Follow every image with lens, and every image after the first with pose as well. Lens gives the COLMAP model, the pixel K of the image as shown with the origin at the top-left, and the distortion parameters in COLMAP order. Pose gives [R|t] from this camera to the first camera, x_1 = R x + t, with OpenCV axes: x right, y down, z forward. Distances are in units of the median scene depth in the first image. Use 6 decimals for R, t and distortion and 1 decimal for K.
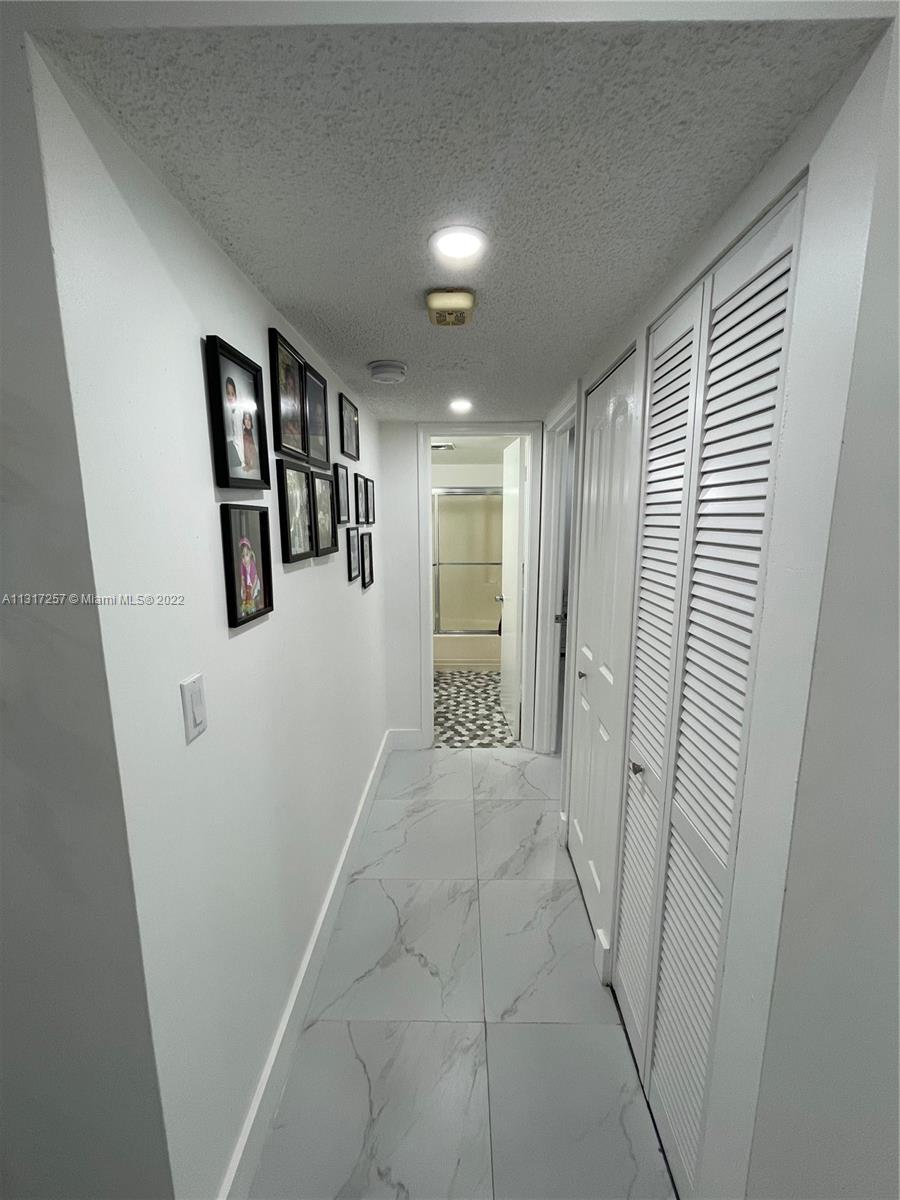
lens RADIAL K [[483.2, 0, 452.6], [0, 483.2, 600.0], [0, 0, 1]] dist [-0.001235, 0.001176]
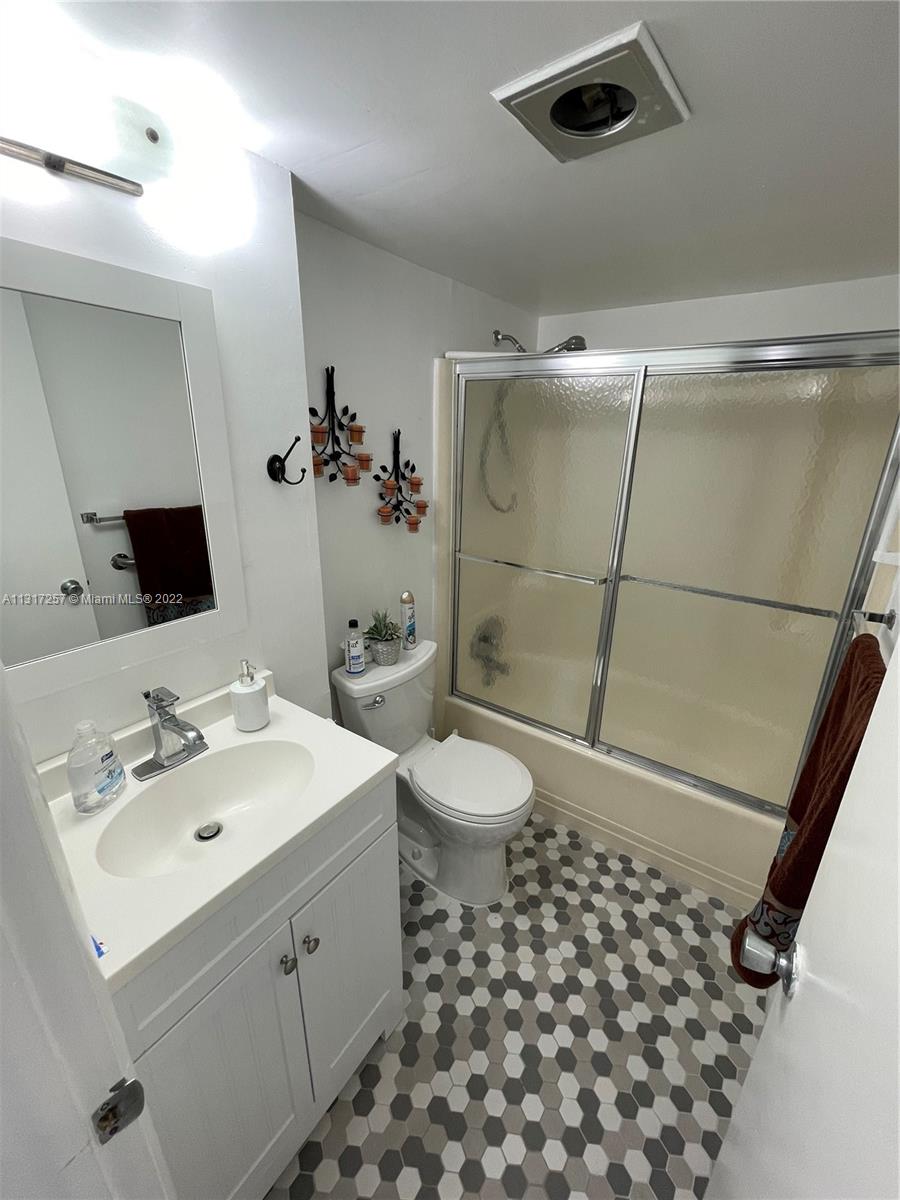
lens RADIAL K [[483.2, 0, 451.6], [0, 483.2, 595.7], [0, 0, 1]] dist [-0.001235, 0.001176]
pose [[0.827553, 0.196843, -0.525746, 0.089110], [-0.114028, 0.975928, 0.185908, -0.168219], [0.549685, -0.093899, 0.830078, 0.911131]]
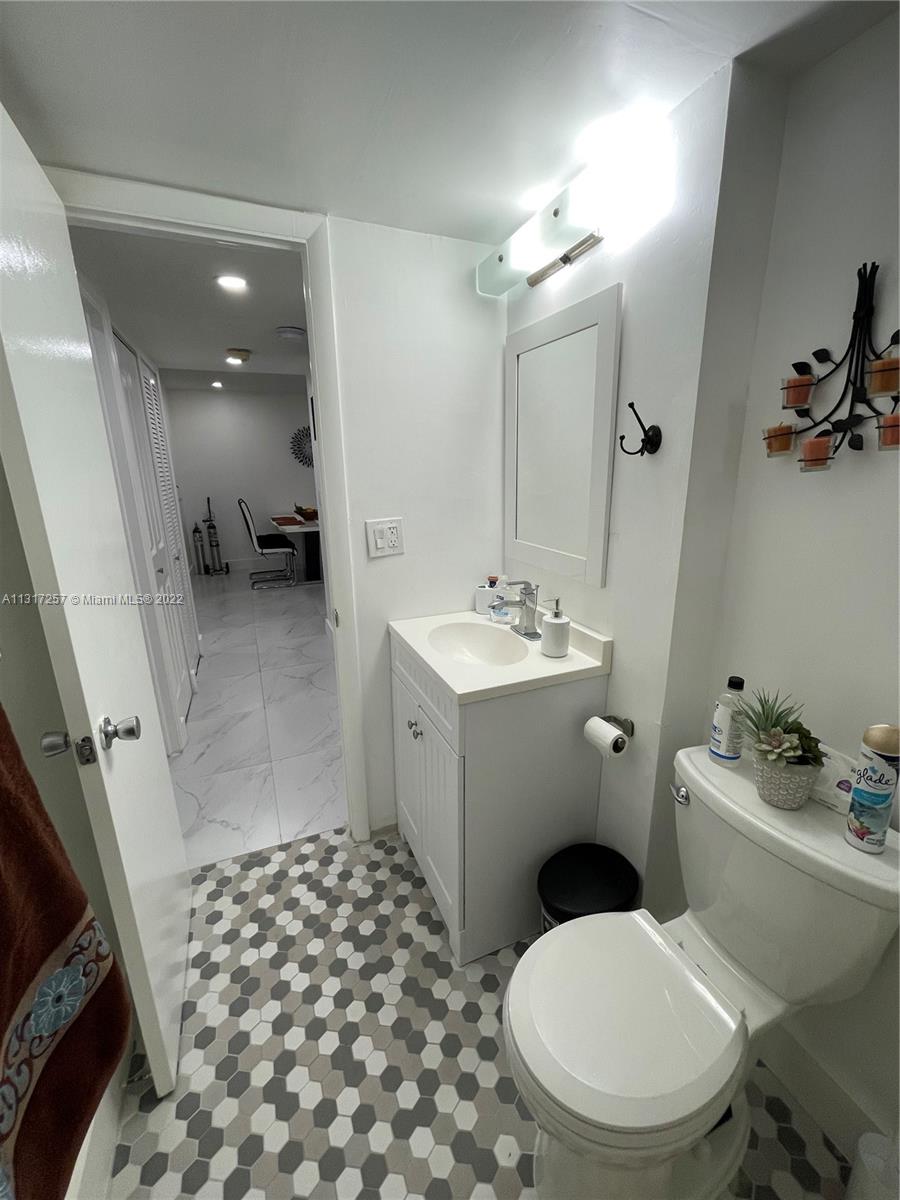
lens RADIAL K [[483.2, 0, 451.2], [0, 483.2, 593.8], [0, 0, 1]] dist [-0.001235, 0.001176]
pose [[-0.912065, 0.114838, -0.393636, 0.045534], [-0.058475, 0.913743, 0.402062, -0.208907], [0.405854, 0.389725, -0.826678, 1.419202]]
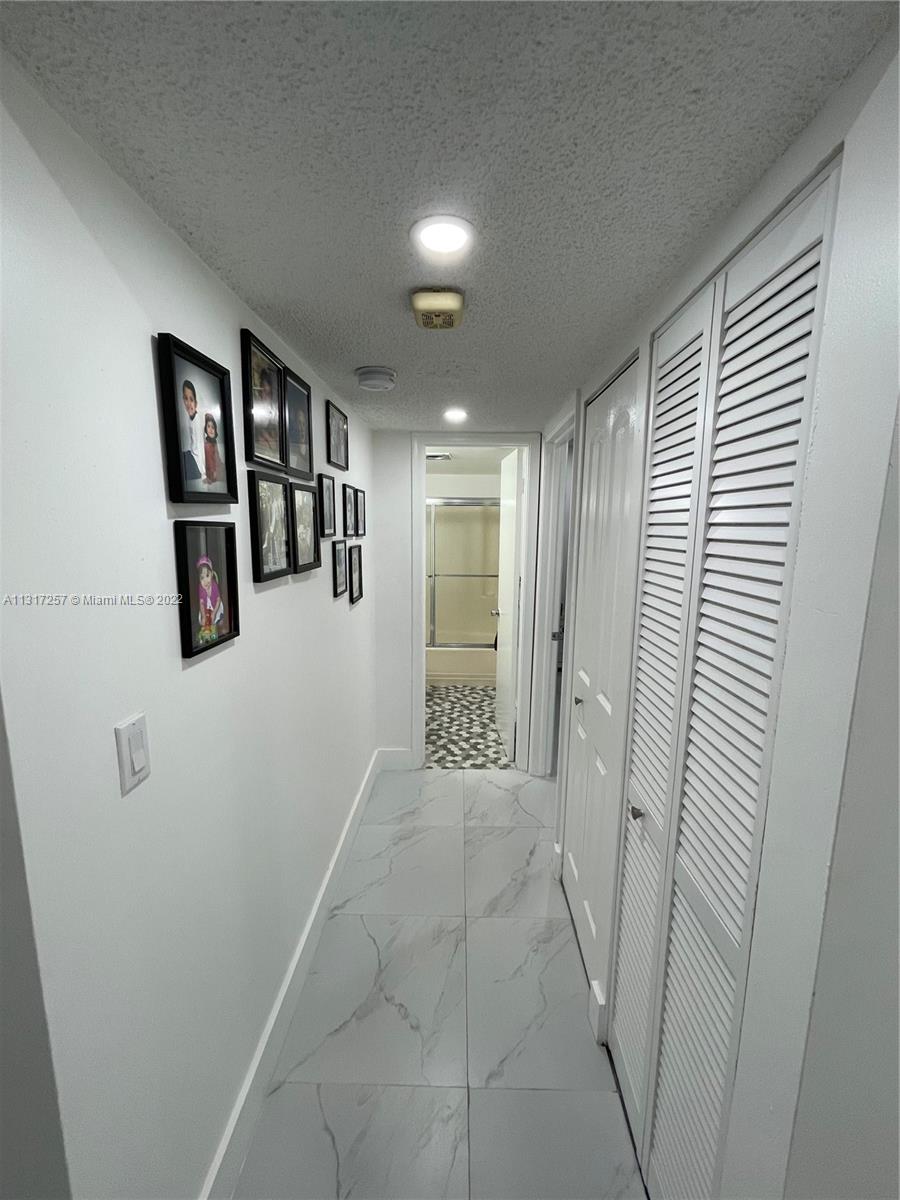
lens RADIAL K [[483.2, 0, 452.6], [0, 483.2, 600.8], [0, 0, 1]] dist [-0.001235, 0.001176]
pose [[0.999915, 0.013014, 0.000472, 0.011447], [-0.013006, 0.999804, -0.014915, -0.013460], [-0.000666, 0.014907, 0.999889, 0.033073]]
